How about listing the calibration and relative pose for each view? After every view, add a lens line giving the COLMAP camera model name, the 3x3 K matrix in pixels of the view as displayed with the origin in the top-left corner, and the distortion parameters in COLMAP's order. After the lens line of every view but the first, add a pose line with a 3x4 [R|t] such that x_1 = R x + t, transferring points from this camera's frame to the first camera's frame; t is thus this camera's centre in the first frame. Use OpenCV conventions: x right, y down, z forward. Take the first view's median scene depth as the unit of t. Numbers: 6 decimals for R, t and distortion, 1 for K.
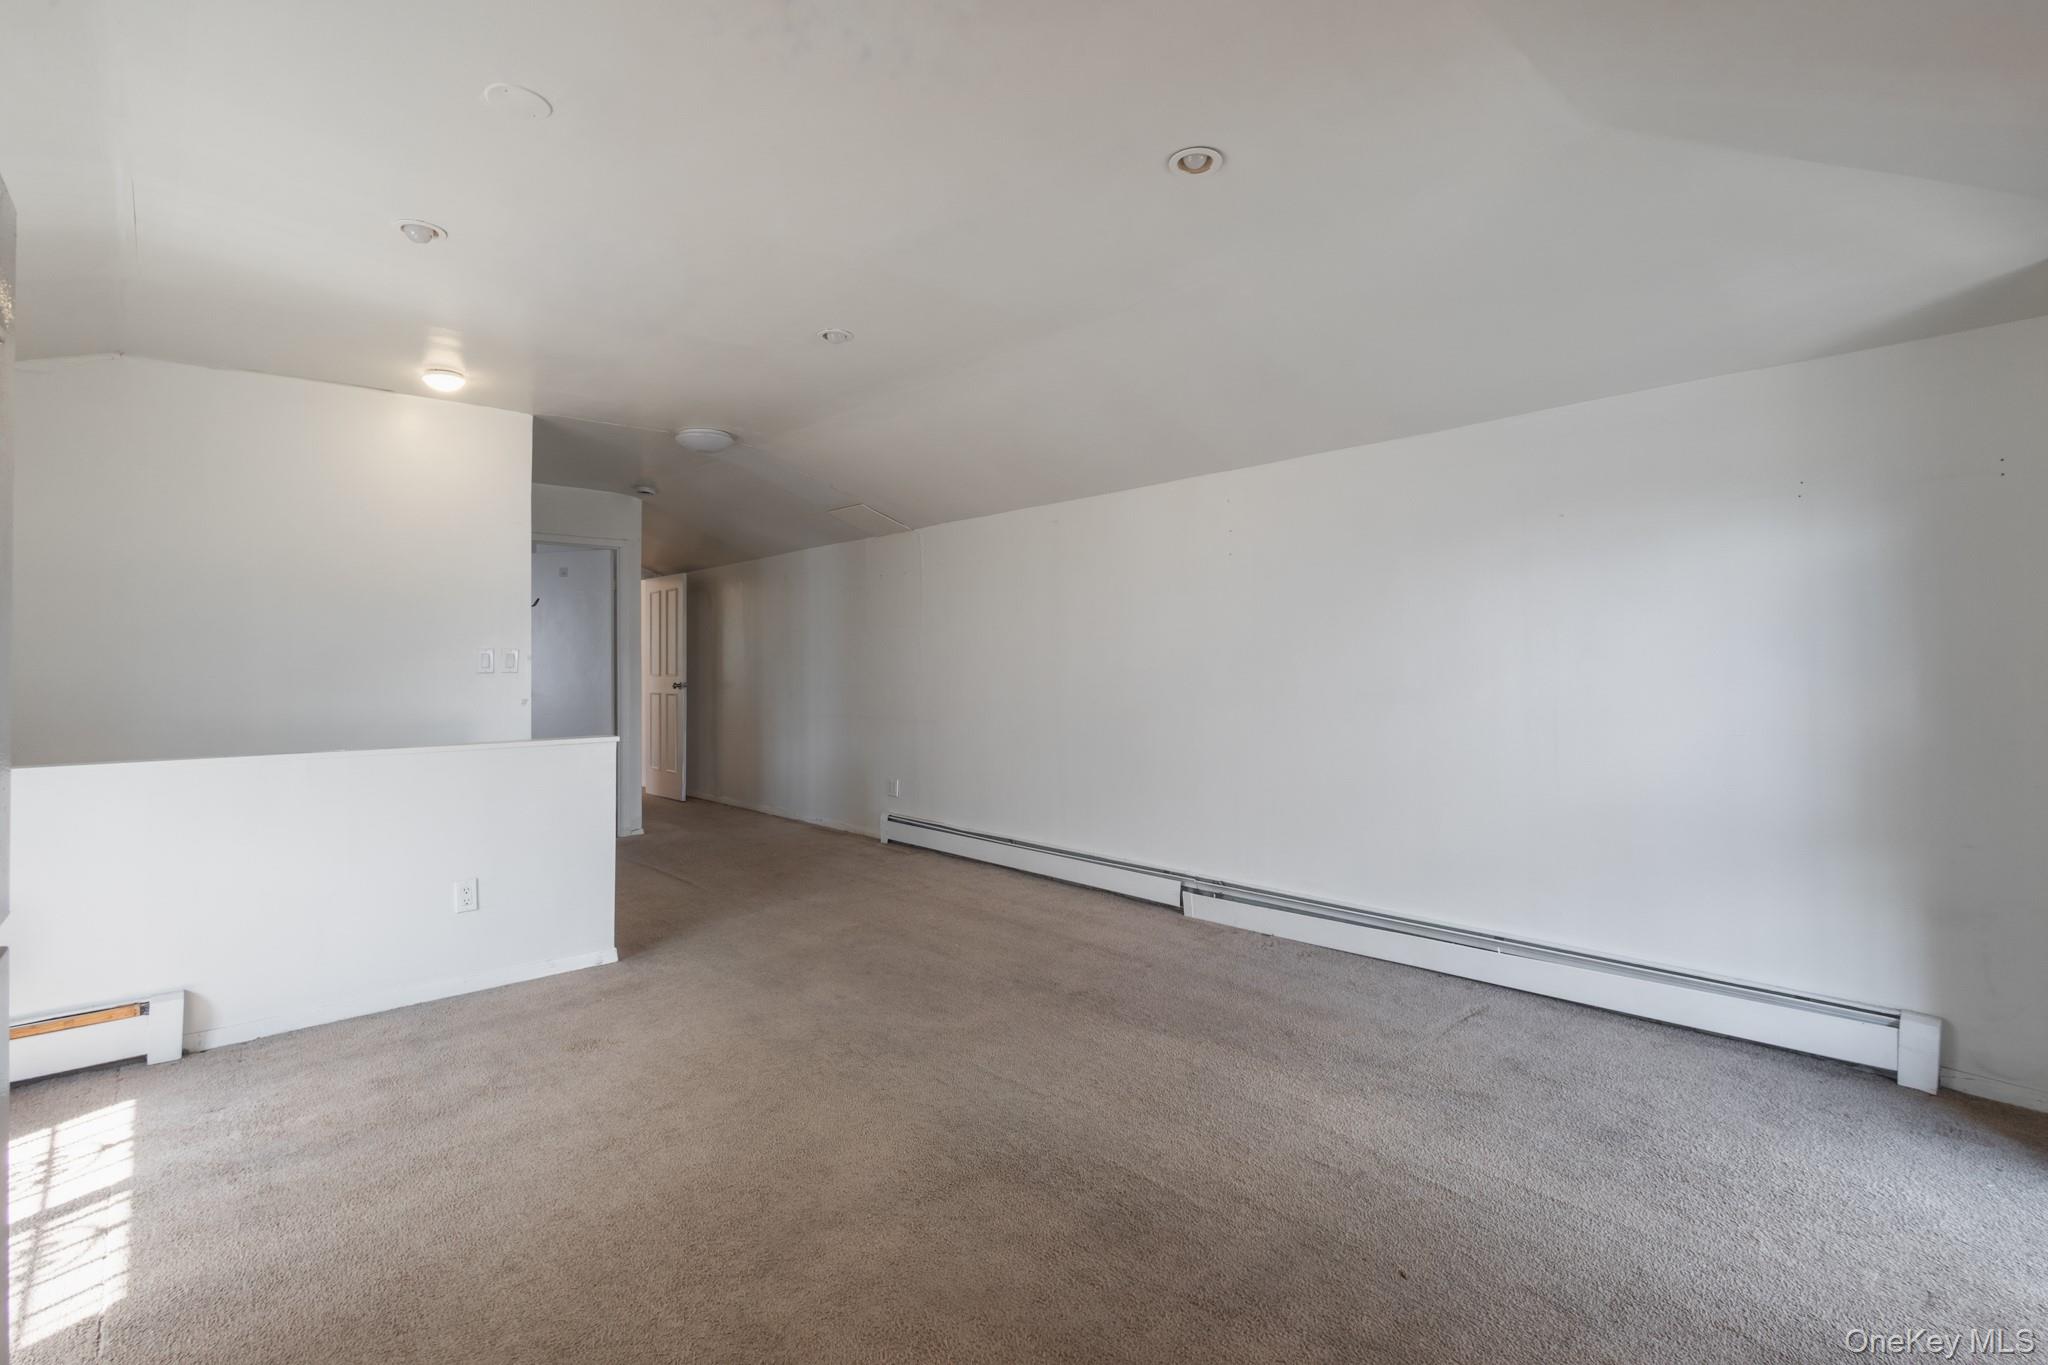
lens RADIAL K [[957.0, 0, 1021.3], [0, 957.0, 647.0], [0, 0, 1]] dist [0.003752, 0.000095]
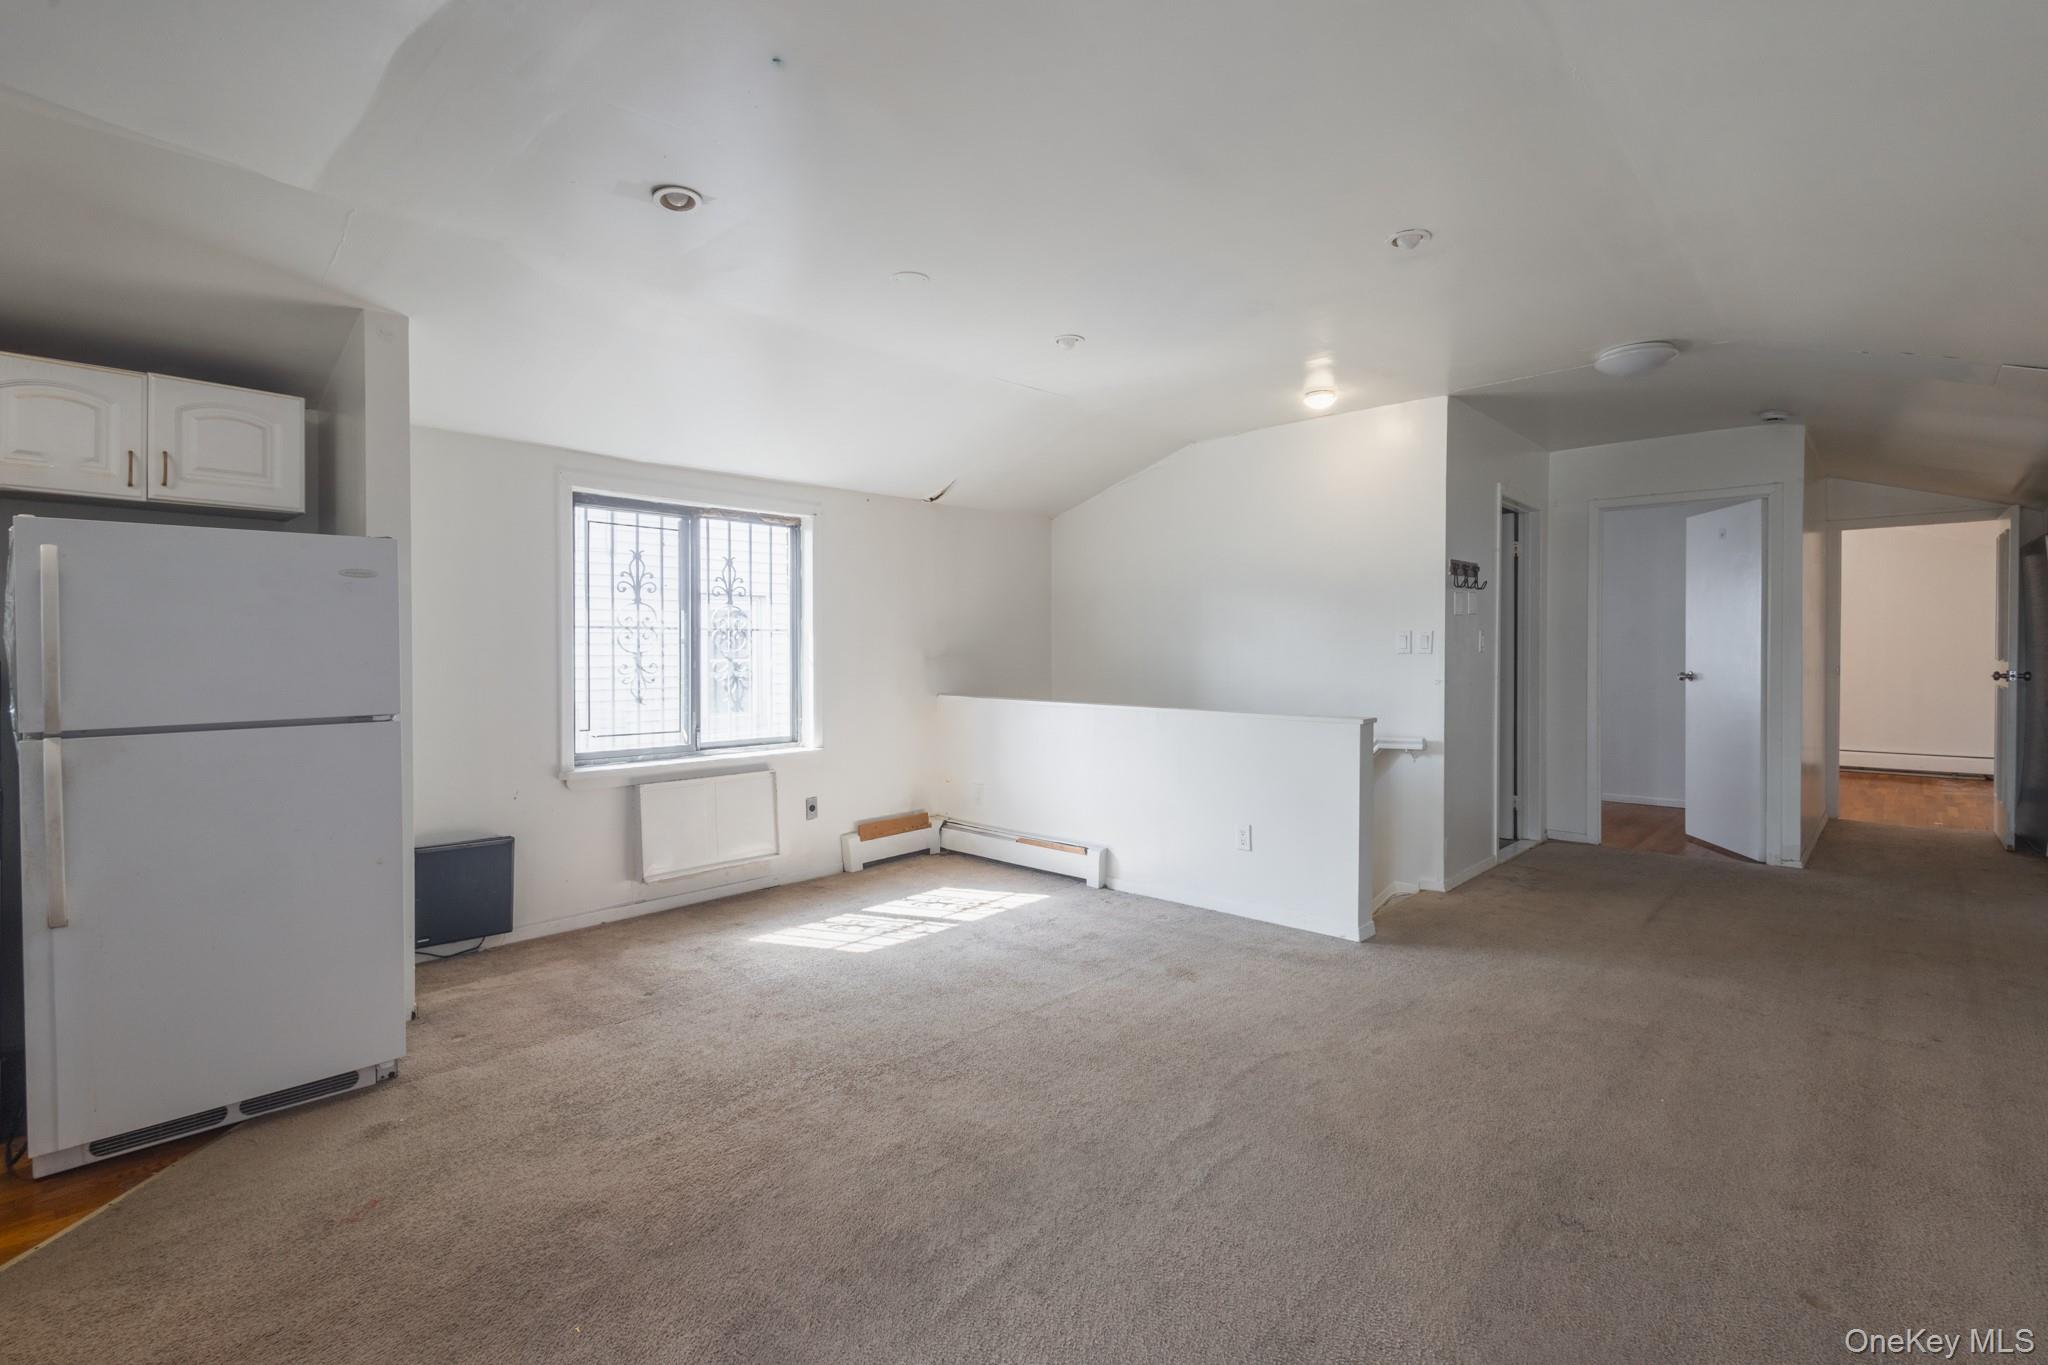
lens RADIAL K [[957.0, 0, 1021.3], [0, 957.0, 647.0], [0, 0, 1]] dist [0.003752, 0.000095]
pose [[0.065289, 0.004859, -0.997855, 0.627030], [0.021779, 0.999743, 0.006293, 0.004769], [0.997629, -0.022143, 0.065167, 0.657591]]
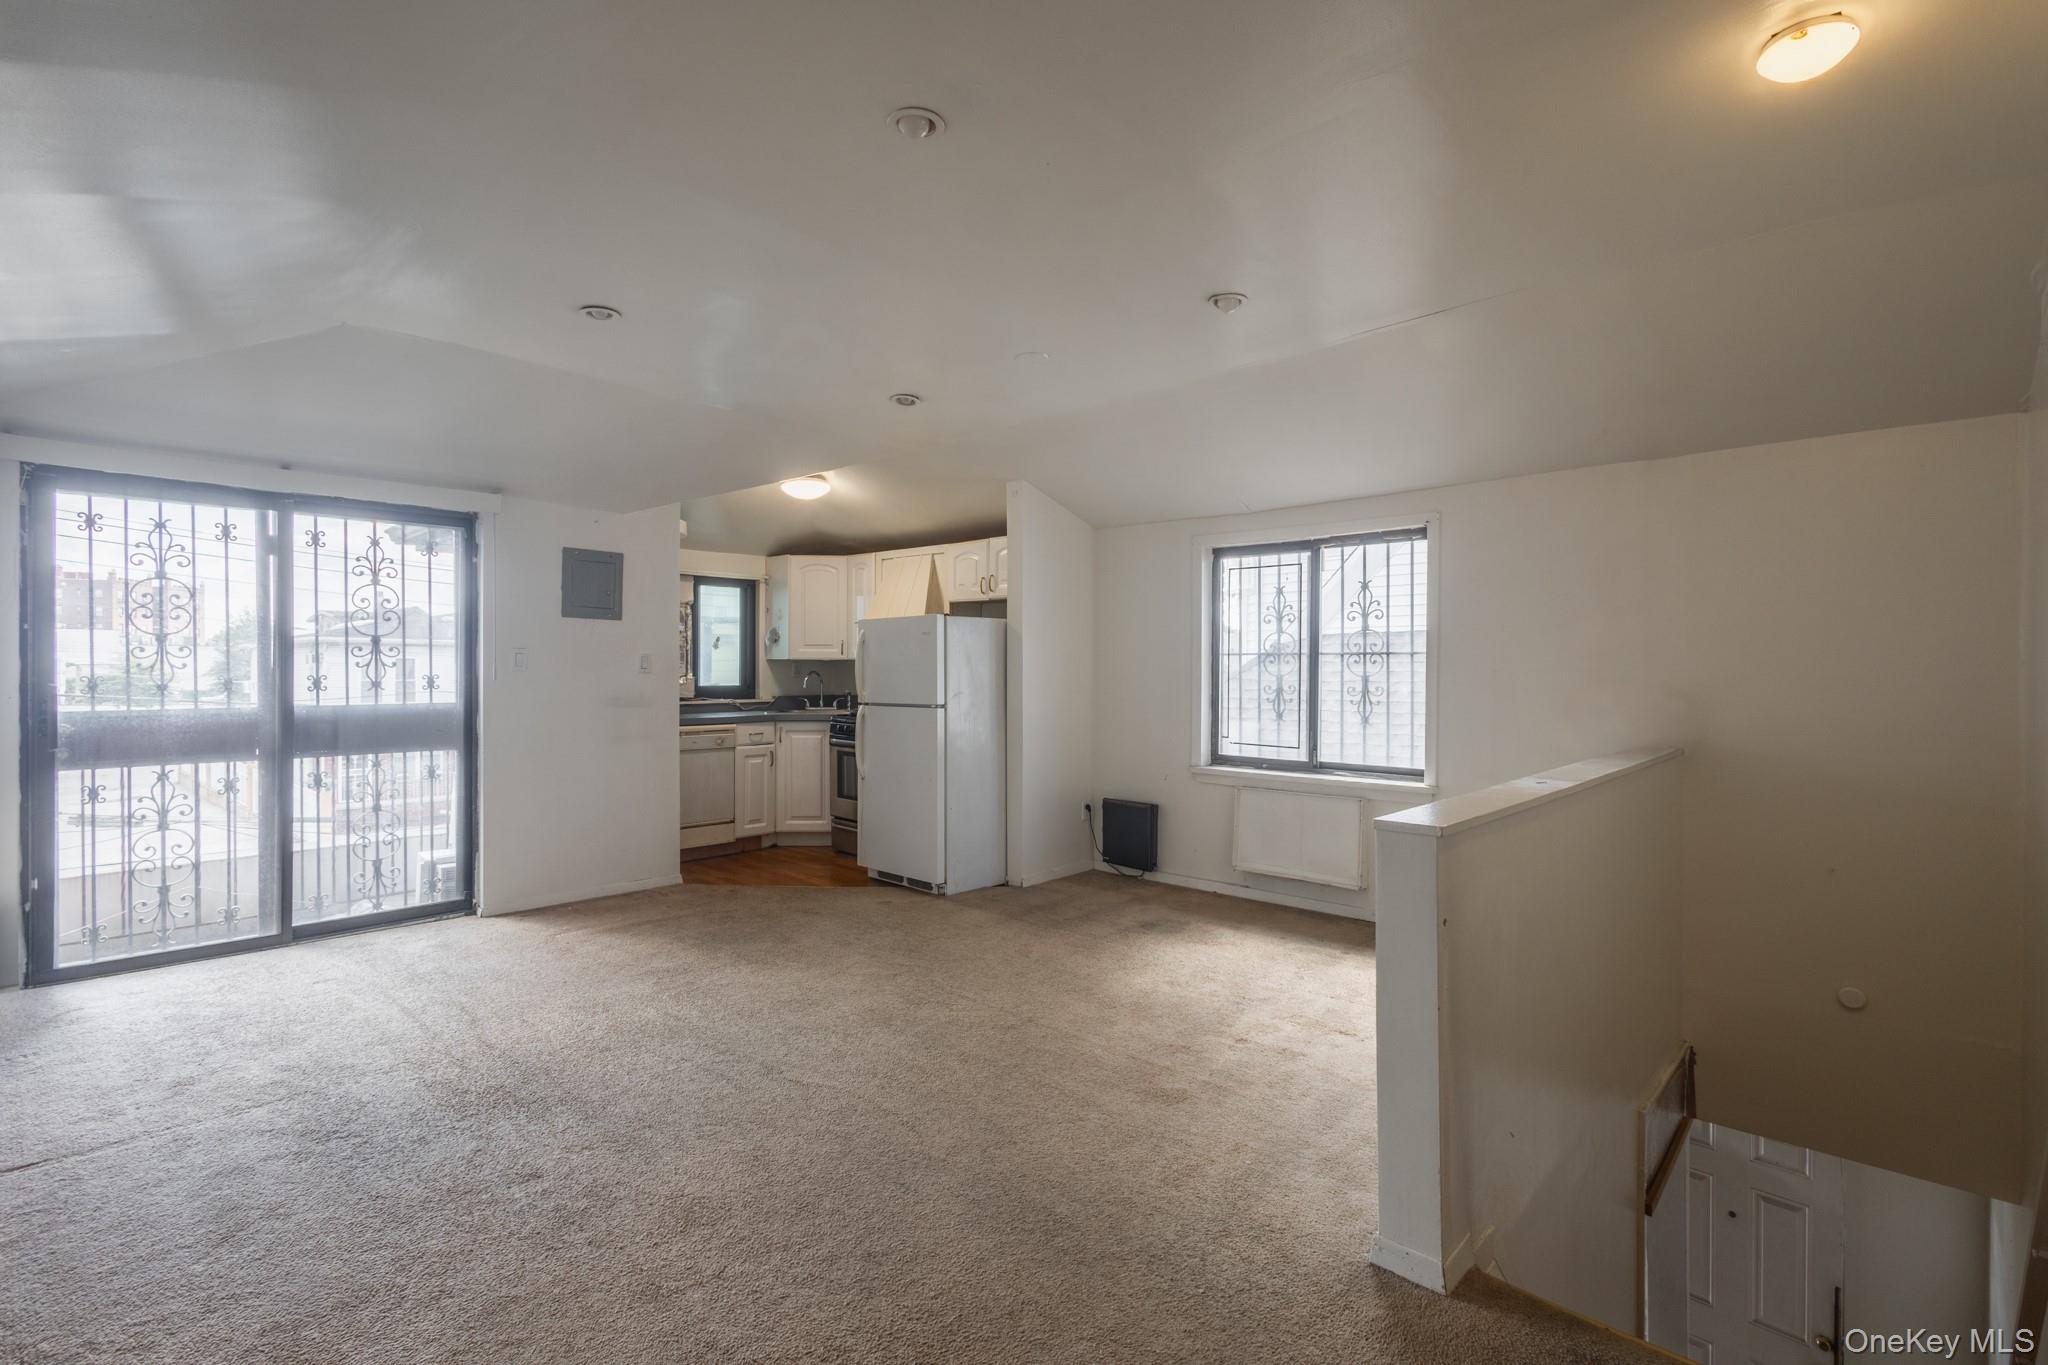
lens RADIAL K [[928.5, 0, 1015.5], [0, 928.5, 677.9], [0, 0, 1]] dist [0.001805, -0.000270]
pose [[-0.997755, -0.001766, -0.066943, -0.225169], [-0.001068, 0.999945, -0.010473, 0.028707], [0.066958, -0.010378, -0.997702, 1.664154]]
